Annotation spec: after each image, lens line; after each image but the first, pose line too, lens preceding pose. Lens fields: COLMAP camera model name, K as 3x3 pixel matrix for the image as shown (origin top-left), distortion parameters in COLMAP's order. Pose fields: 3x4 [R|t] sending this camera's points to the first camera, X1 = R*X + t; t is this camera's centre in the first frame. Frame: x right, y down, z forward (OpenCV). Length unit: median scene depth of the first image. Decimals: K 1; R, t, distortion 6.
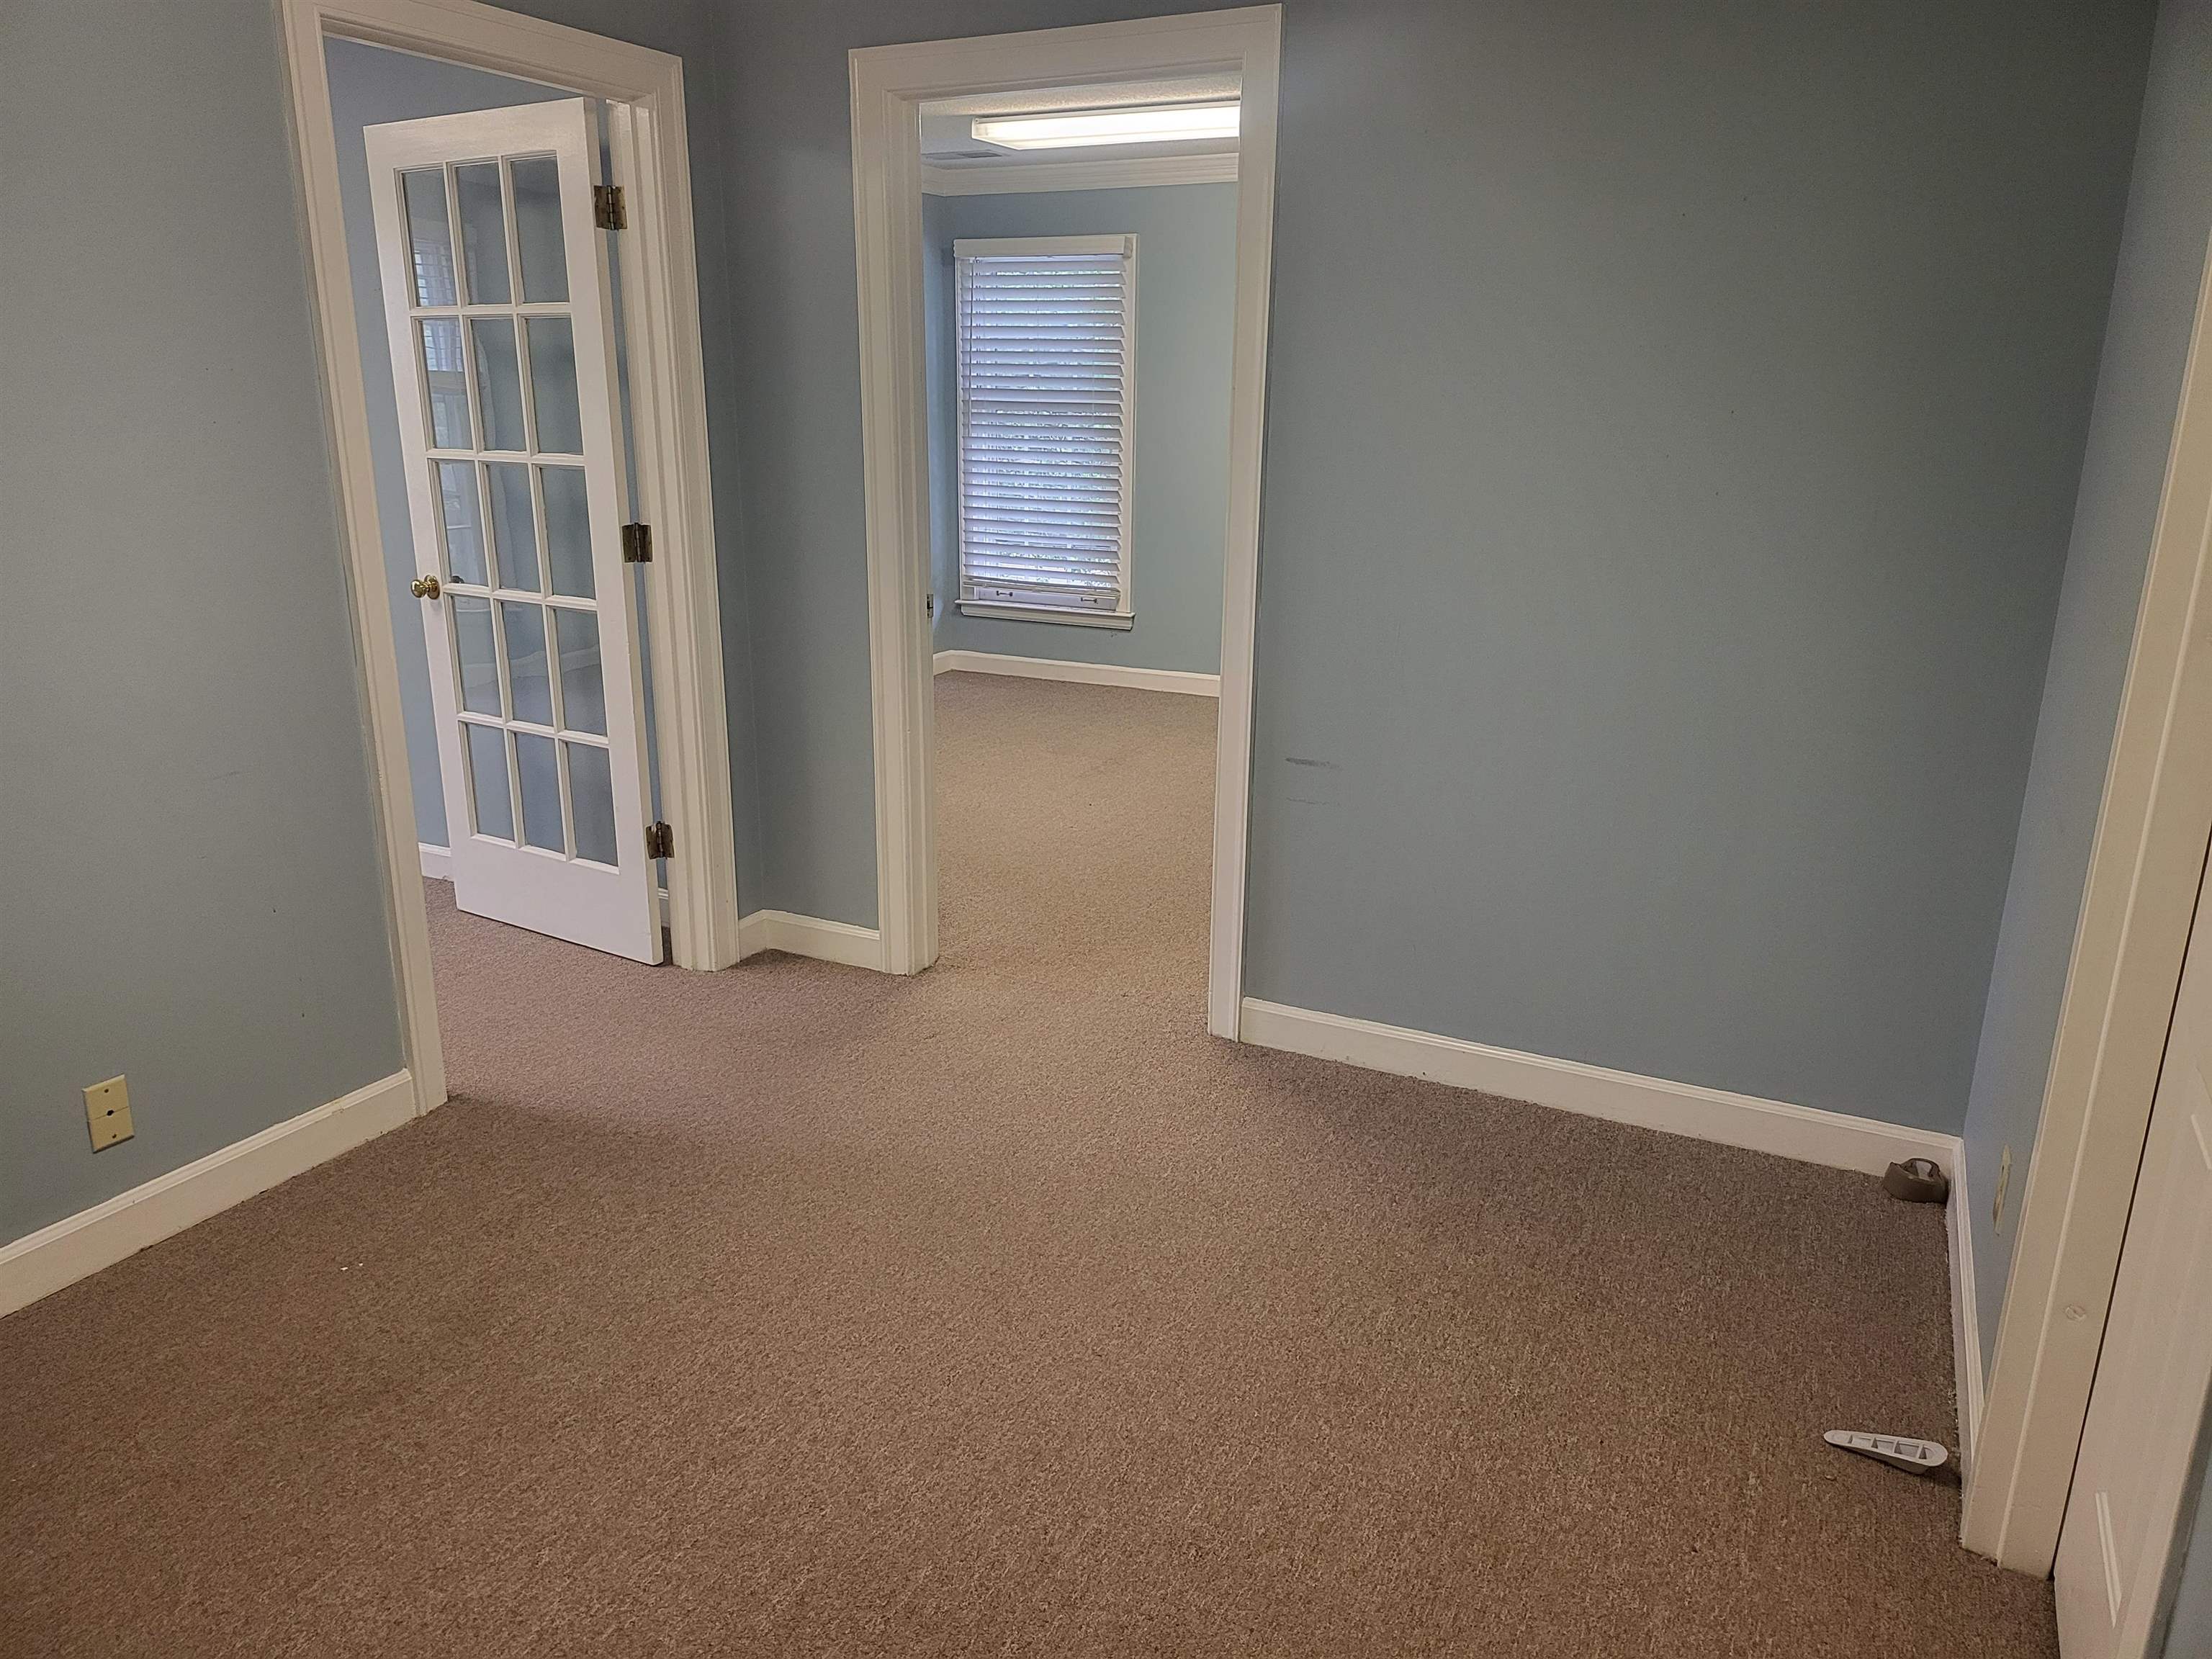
lens RADIAL K [[1543.7, 0, 1106.0], [0, 1543.7, 829.5], [0, 0, 1]] dist [0.000641, 0.000898]
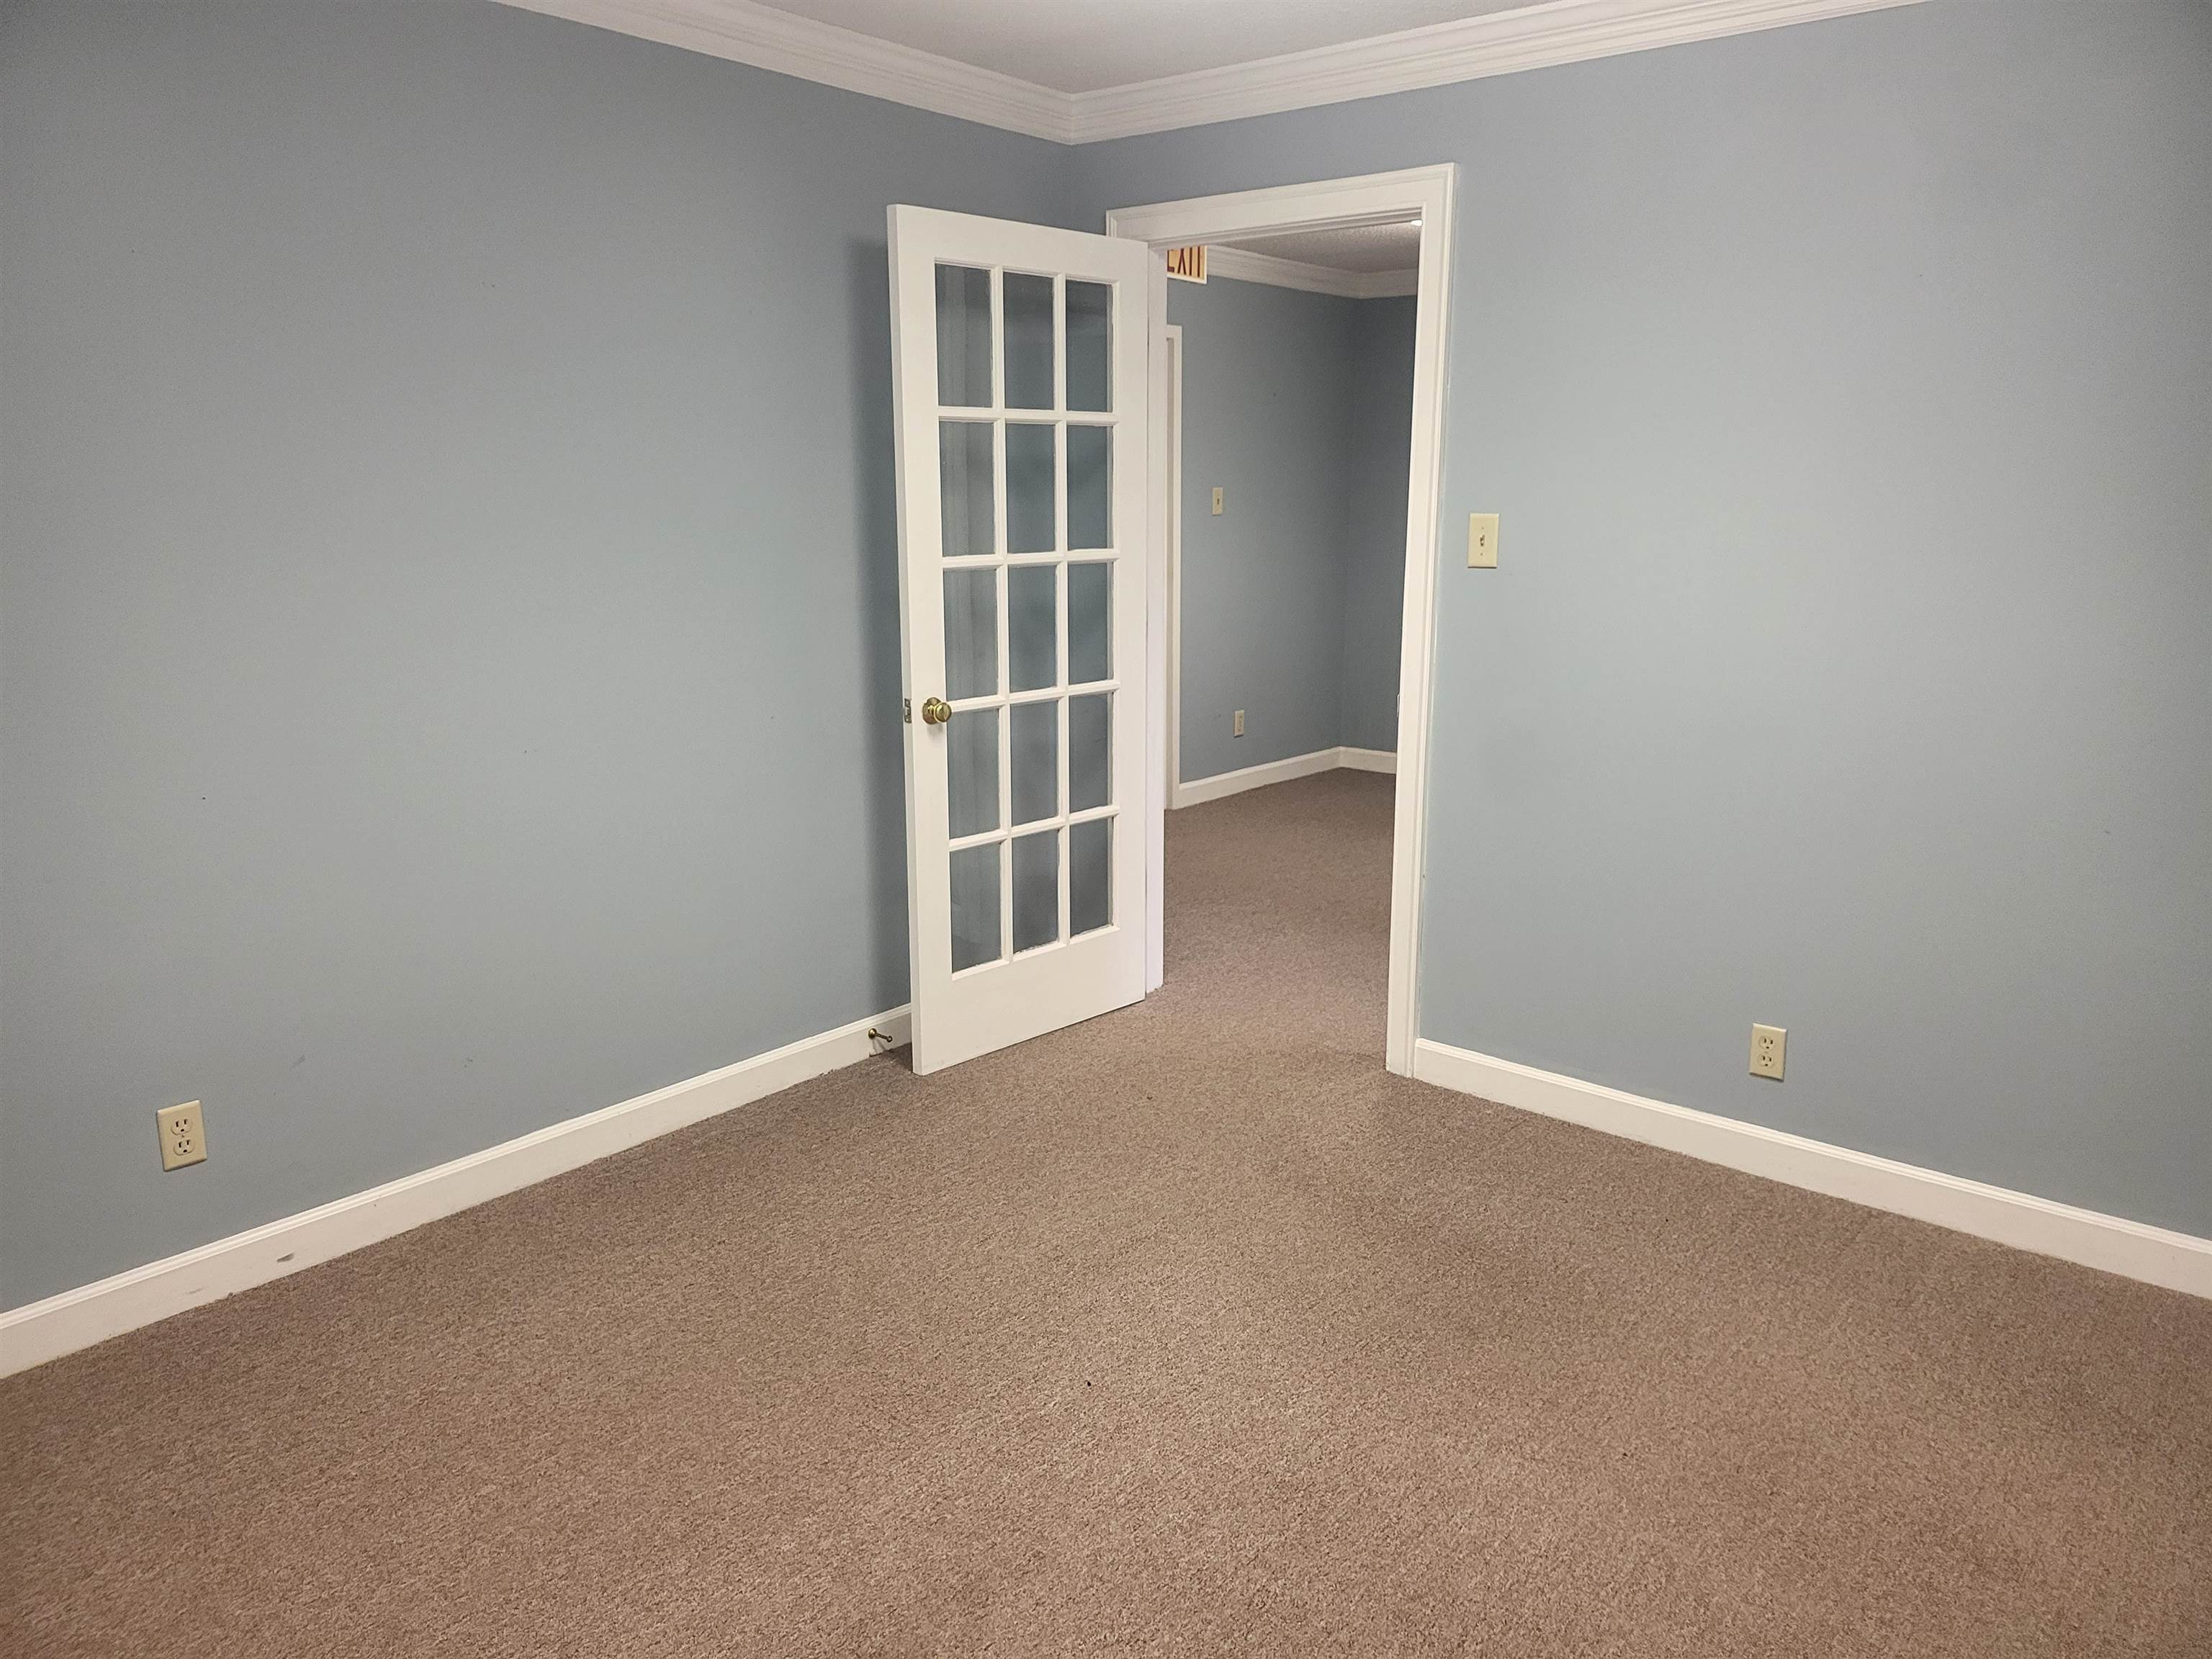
lens RADIAL K [[1543.7, 0, 1106.0], [0, 1543.7, 829.5], [0, 0, 1]] dist [0.000641, 0.000898]
pose [[0.228628, -0.229806, 0.946001, -1.381589], [0.271611, 0.948210, 0.164700, -0.227556], [-0.934856, 0.219289, 0.279206, 0.714744]]
